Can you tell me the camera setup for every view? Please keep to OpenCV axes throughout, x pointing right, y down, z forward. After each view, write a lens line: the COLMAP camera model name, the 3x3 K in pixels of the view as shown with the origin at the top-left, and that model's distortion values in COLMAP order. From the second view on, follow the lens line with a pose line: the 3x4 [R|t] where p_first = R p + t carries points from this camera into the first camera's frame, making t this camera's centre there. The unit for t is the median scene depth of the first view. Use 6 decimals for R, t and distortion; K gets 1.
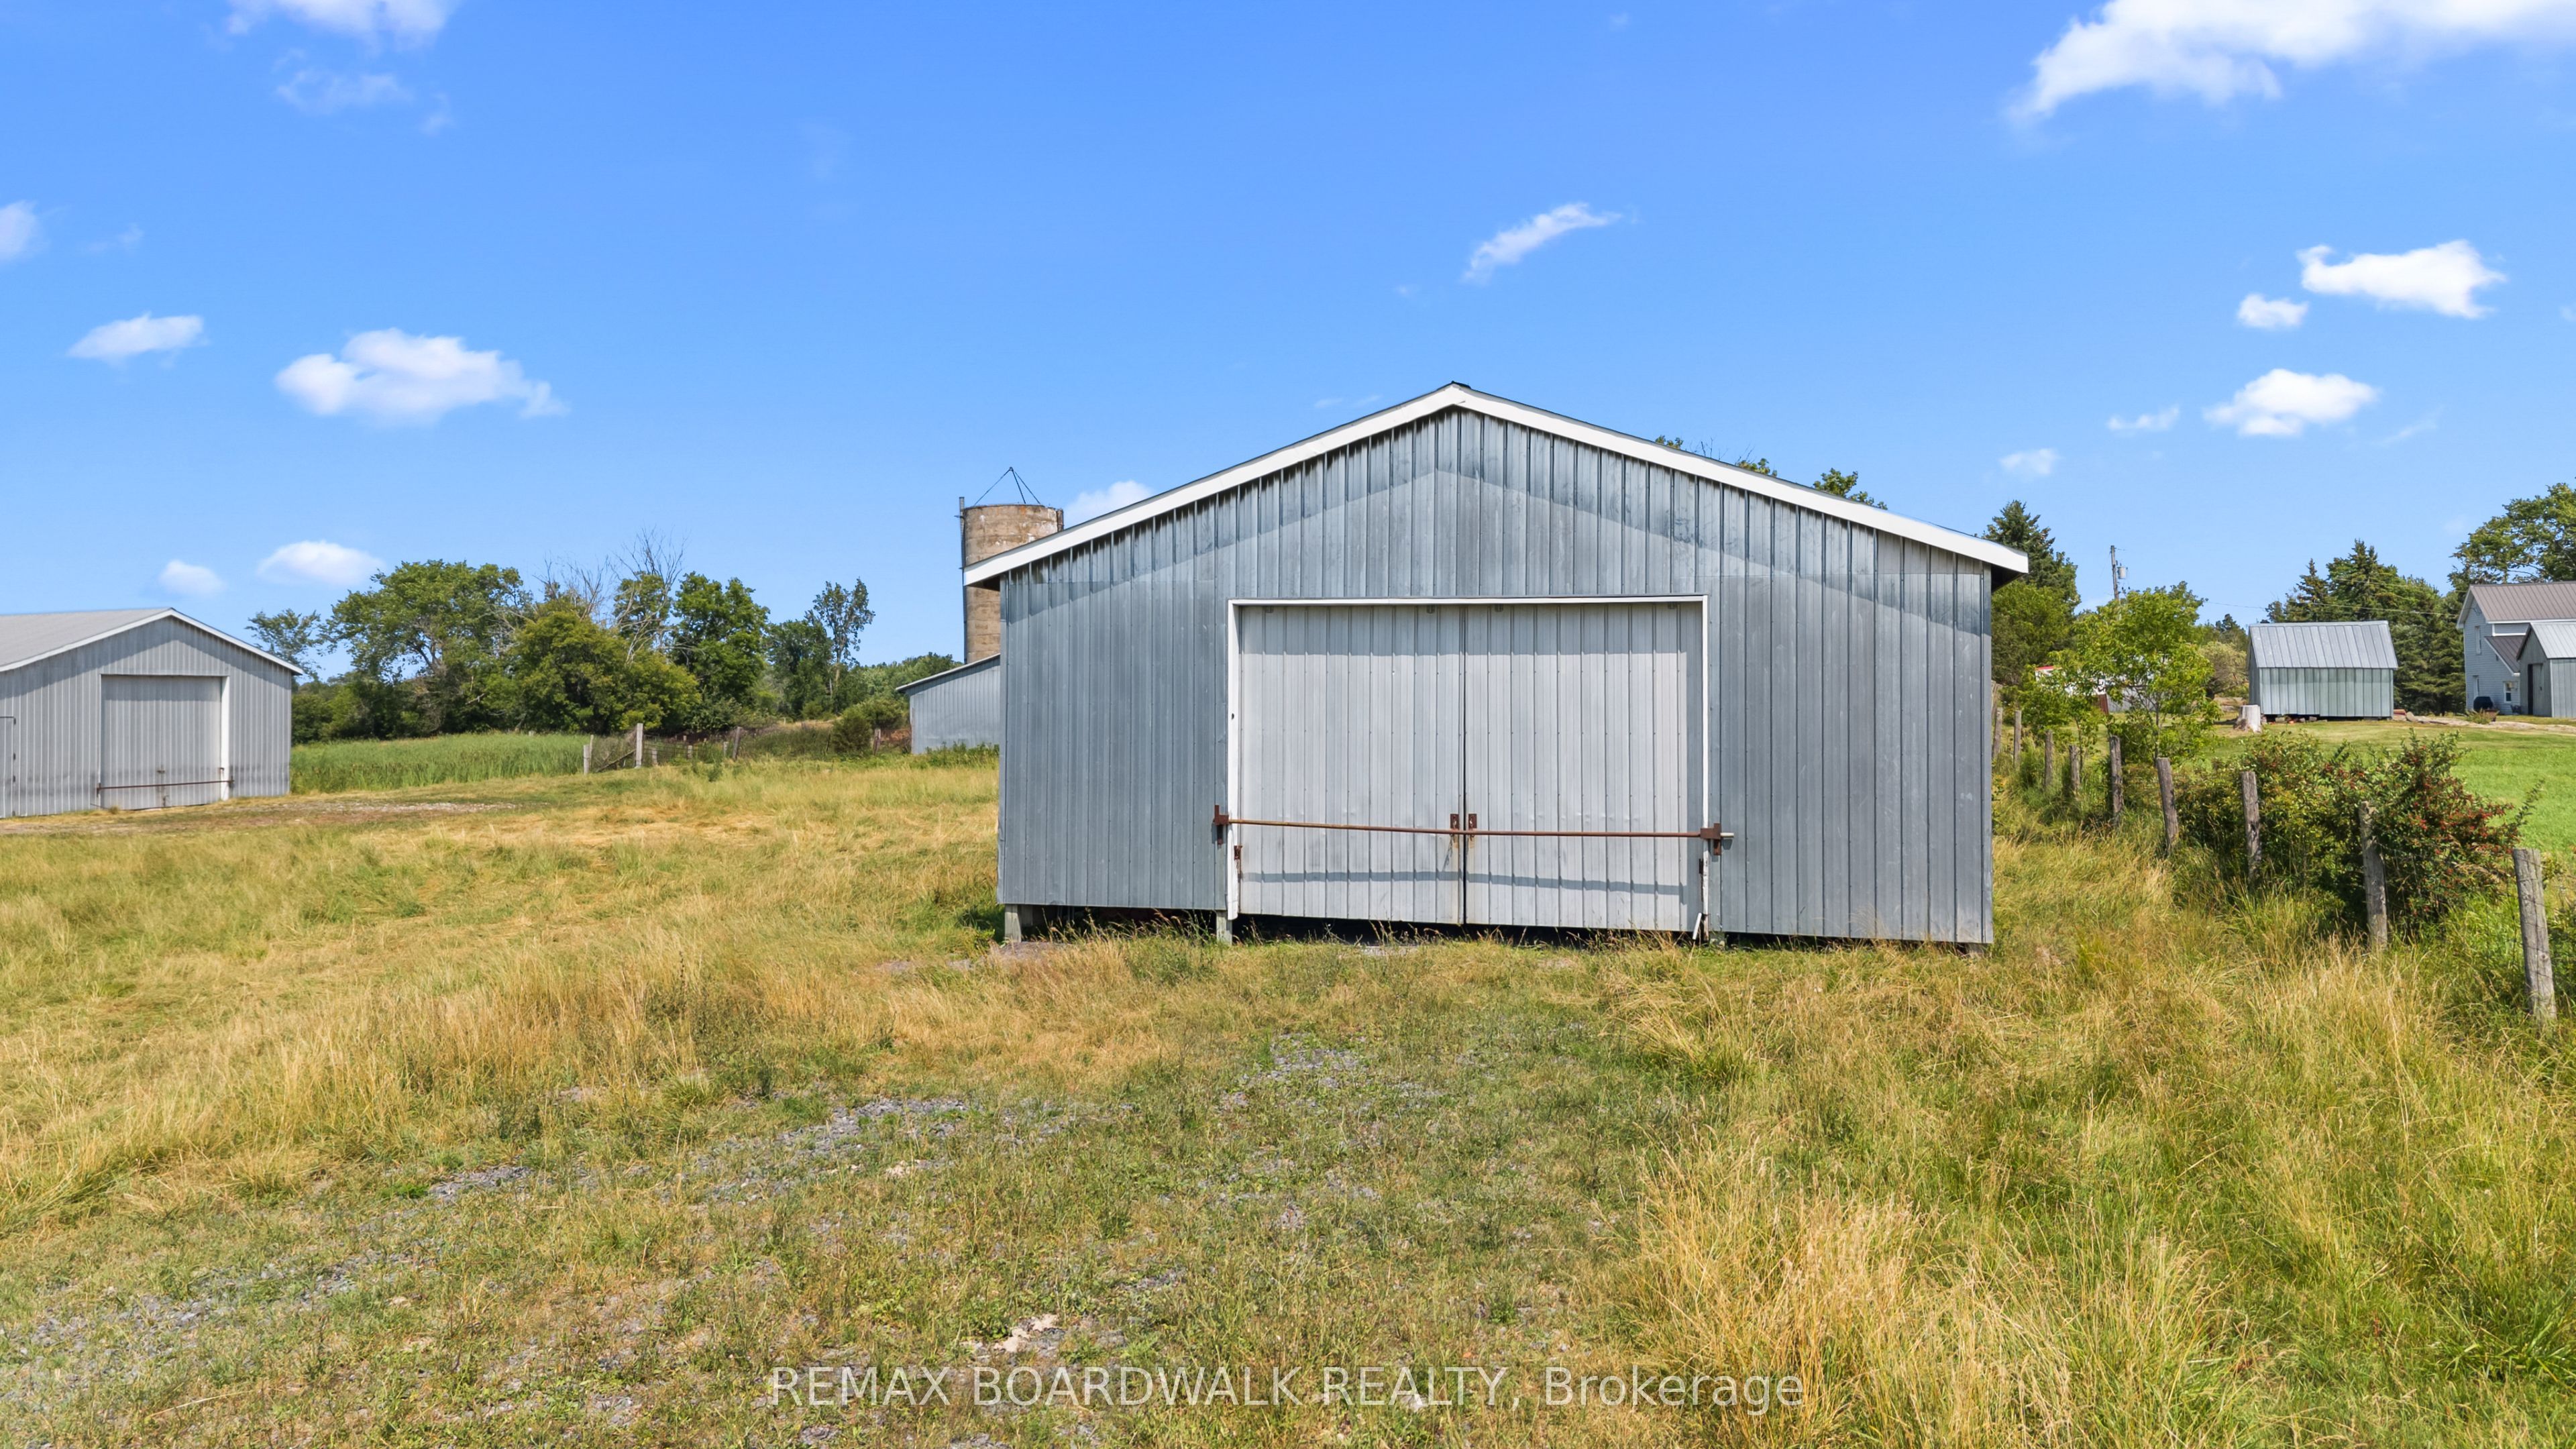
lens RADIAL K [[1718.2, 0, 1278.7], [0, 1718.2, 712.6], [0, 0, 1]] dist [0.055532, -0.089676]
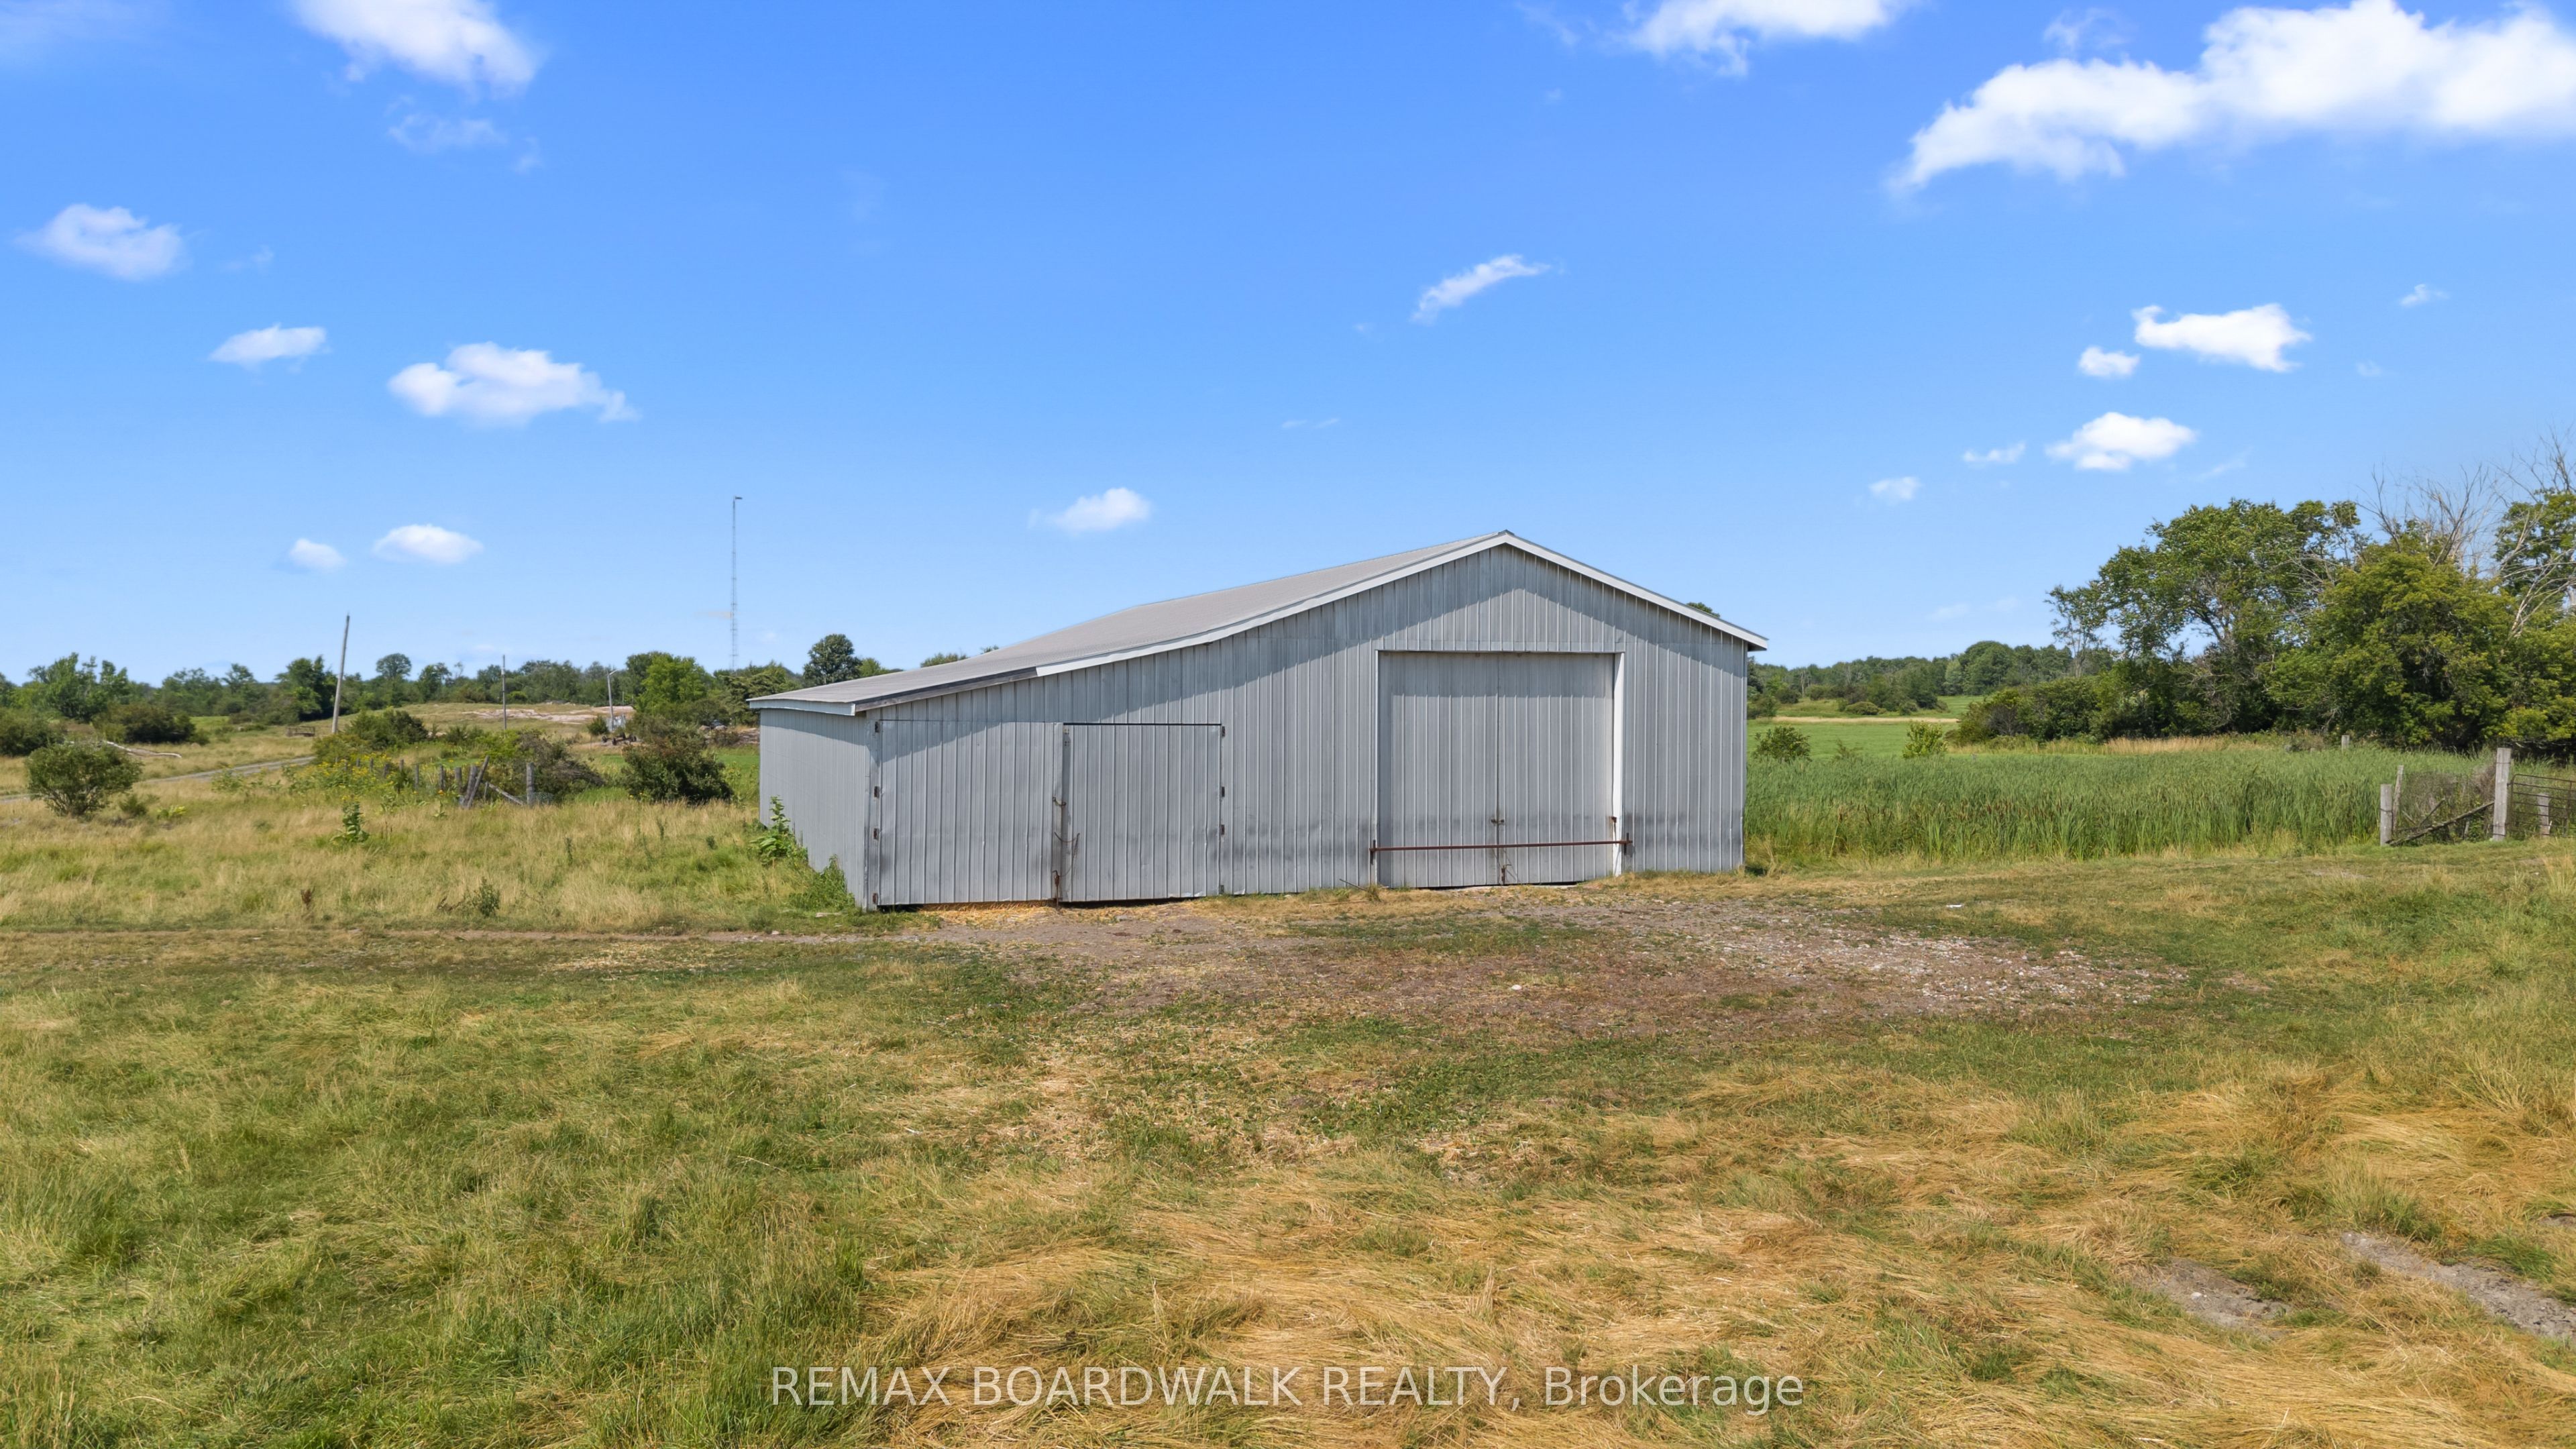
lens RADIAL K [[1718.2, 0, 1278.7], [0, 1718.2, 712.6], [0, 0, 1]] dist [0.055532, -0.089676]
pose [[0.545333, 0.025519, -0.837831, -0.101705], [-0.015683, 0.999672, 0.020240, -0.005579], [0.838073, 0.002102, 0.545554, 0.300620]]
